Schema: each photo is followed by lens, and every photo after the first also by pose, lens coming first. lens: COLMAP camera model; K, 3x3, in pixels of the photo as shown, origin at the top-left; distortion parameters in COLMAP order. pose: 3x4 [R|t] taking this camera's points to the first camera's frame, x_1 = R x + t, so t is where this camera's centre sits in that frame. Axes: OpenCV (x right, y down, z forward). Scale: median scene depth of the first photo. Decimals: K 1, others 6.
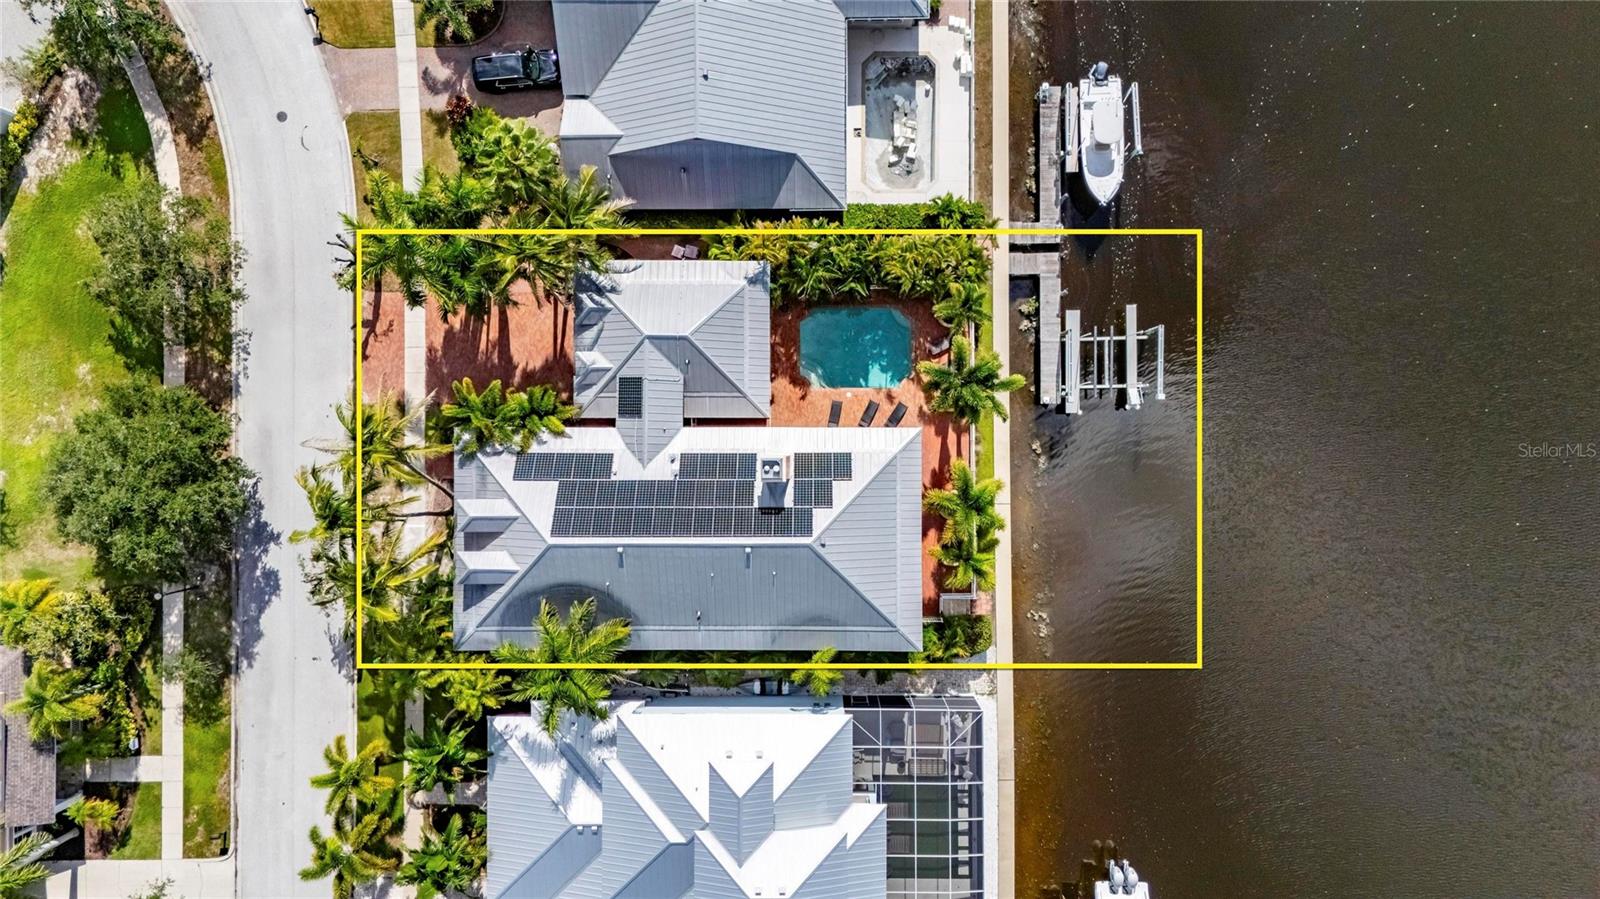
lens RADIAL K [[1173.5, 0, 800.0], [0, 1173.5, 449.5], [0, 0, 1]] dist [0.070198, -0.071001]
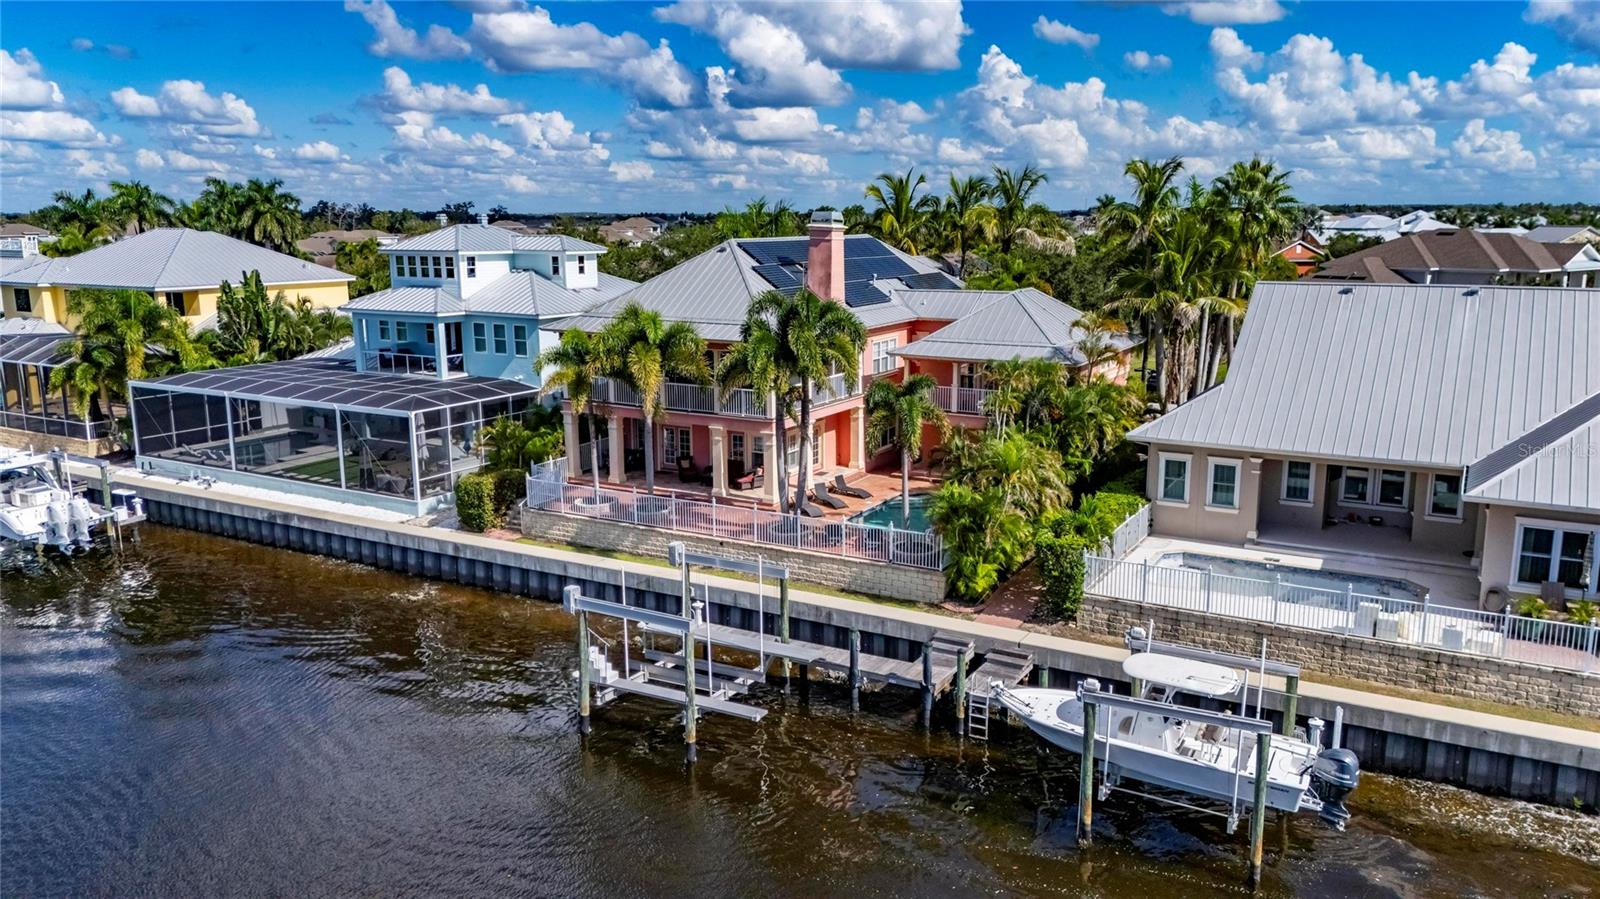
lens RADIAL K [[1173.5, 0, 800.0], [0, 1173.5, 449.5], [0, 0, 1]] dist [0.070198, -0.071001]
pose [[-0.501841, 0.195605, -0.842552, 0.637752], [-0.864831, -0.096638, 0.492675, -0.348939], [0.014947, 0.975910, 0.217662, 0.819884]]
